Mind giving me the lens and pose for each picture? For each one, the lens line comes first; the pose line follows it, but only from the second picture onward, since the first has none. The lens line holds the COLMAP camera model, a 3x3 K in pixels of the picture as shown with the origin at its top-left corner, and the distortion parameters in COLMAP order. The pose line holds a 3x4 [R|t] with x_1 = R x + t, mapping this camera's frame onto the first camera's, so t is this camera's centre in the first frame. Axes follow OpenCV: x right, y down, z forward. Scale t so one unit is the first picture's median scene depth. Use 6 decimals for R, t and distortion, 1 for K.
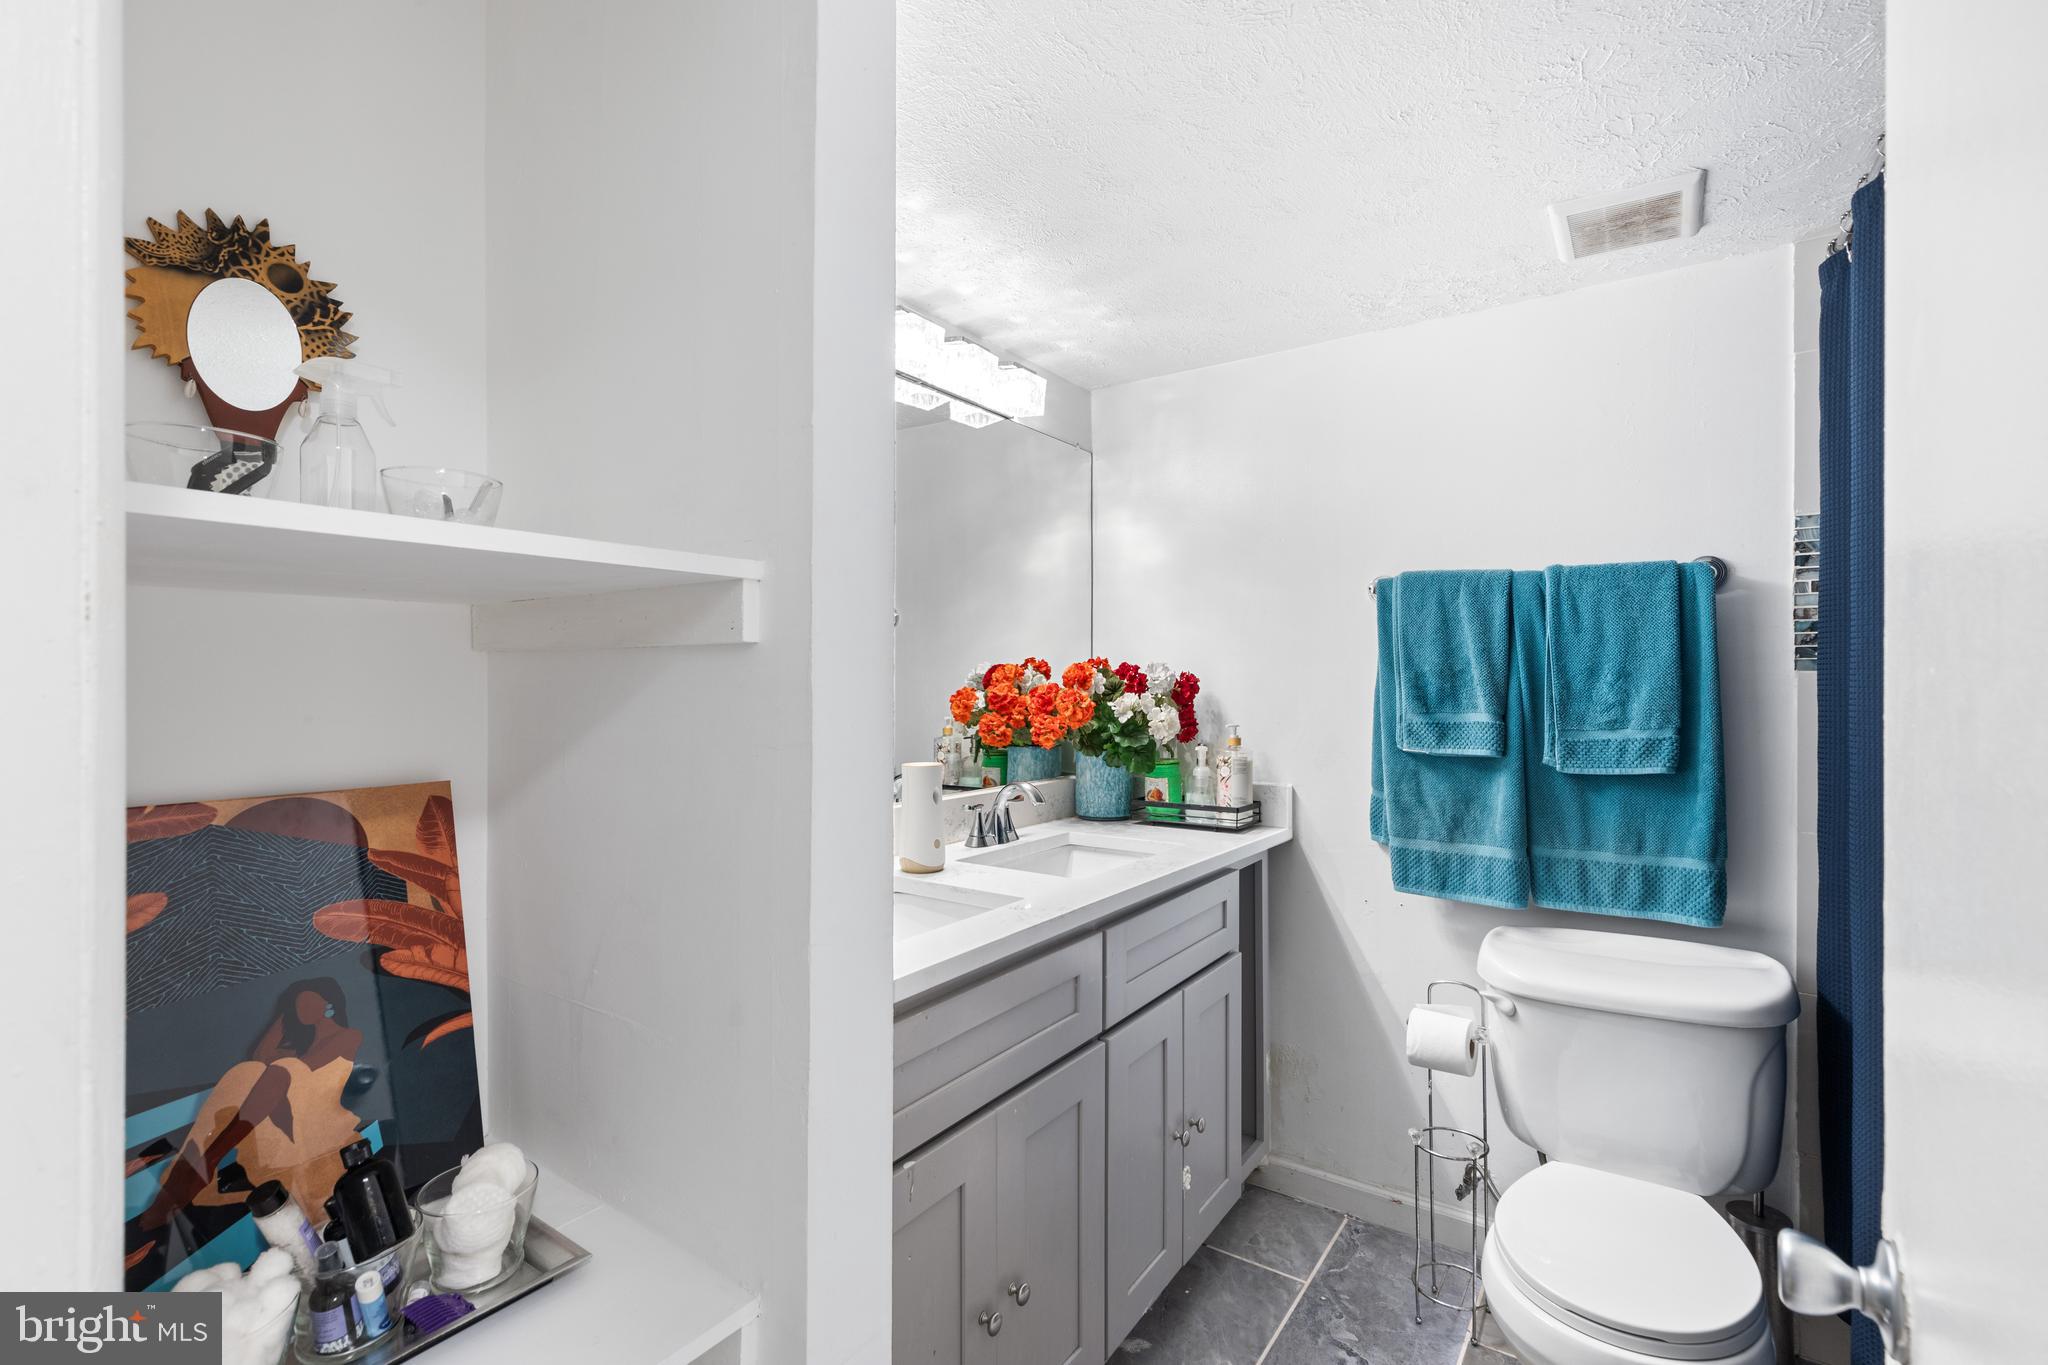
lens RADIAL K [[917.7, 0, 1023.2], [0, 917.7, 679.2], [0, 0, 1]] dist [0.004113, -0.001466]
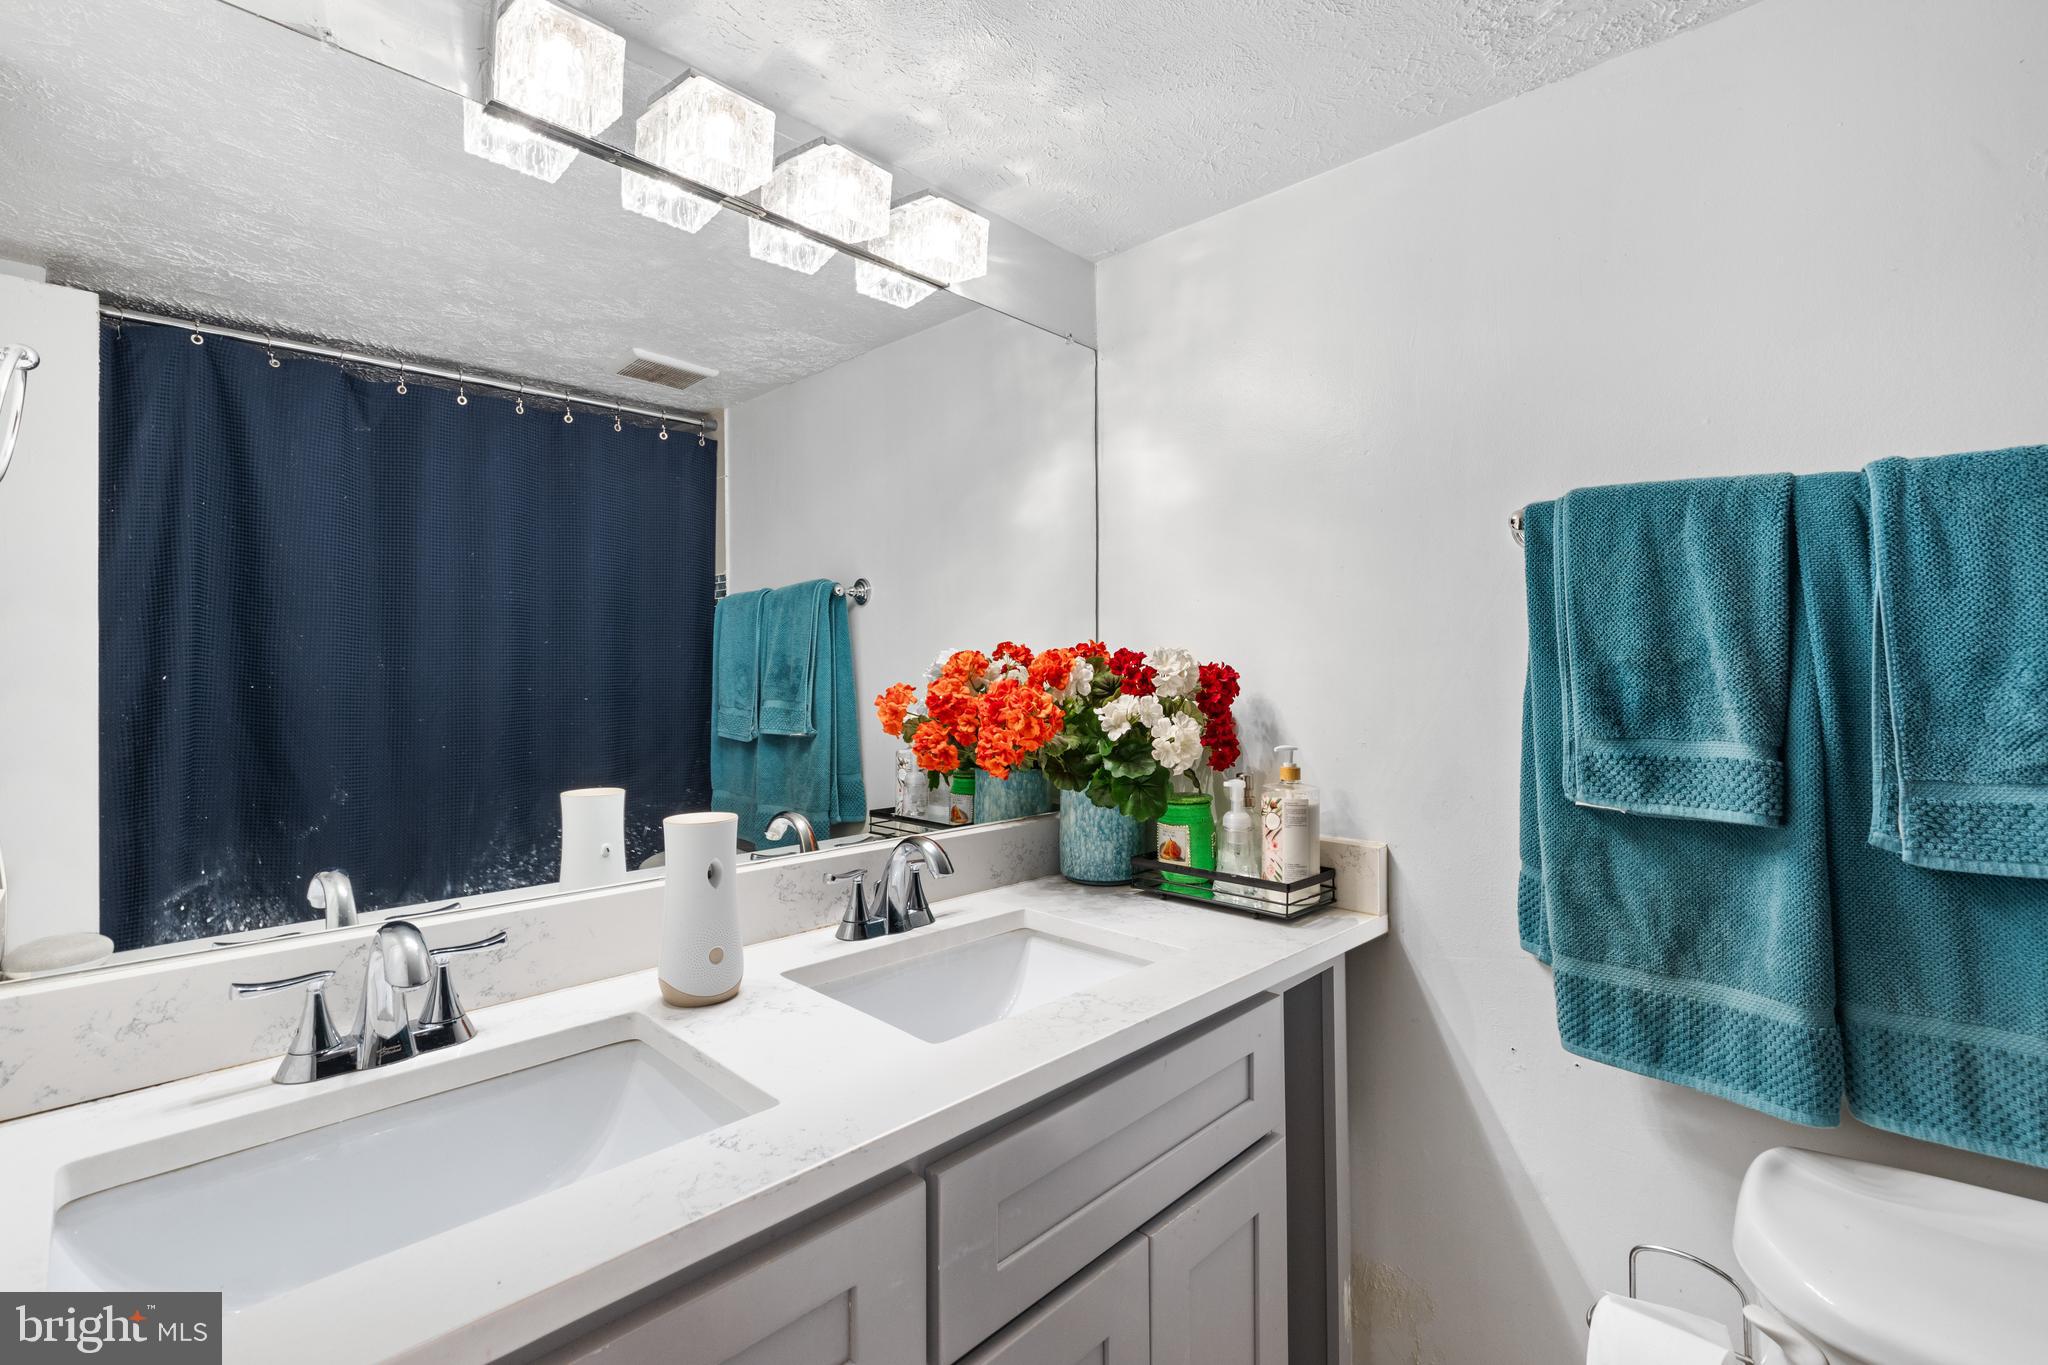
lens RADIAL K [[917.7, 0, 1030.6], [0, 917.7, 646.3], [0, 0, 1]] dist [0.004113, -0.001466]
pose [[0.988391, 0.000627, -0.151928, 0.166067], [-0.004475, 0.999678, -0.024988, -0.003469], [0.151863, 0.025378, 0.988076, 0.384115]]
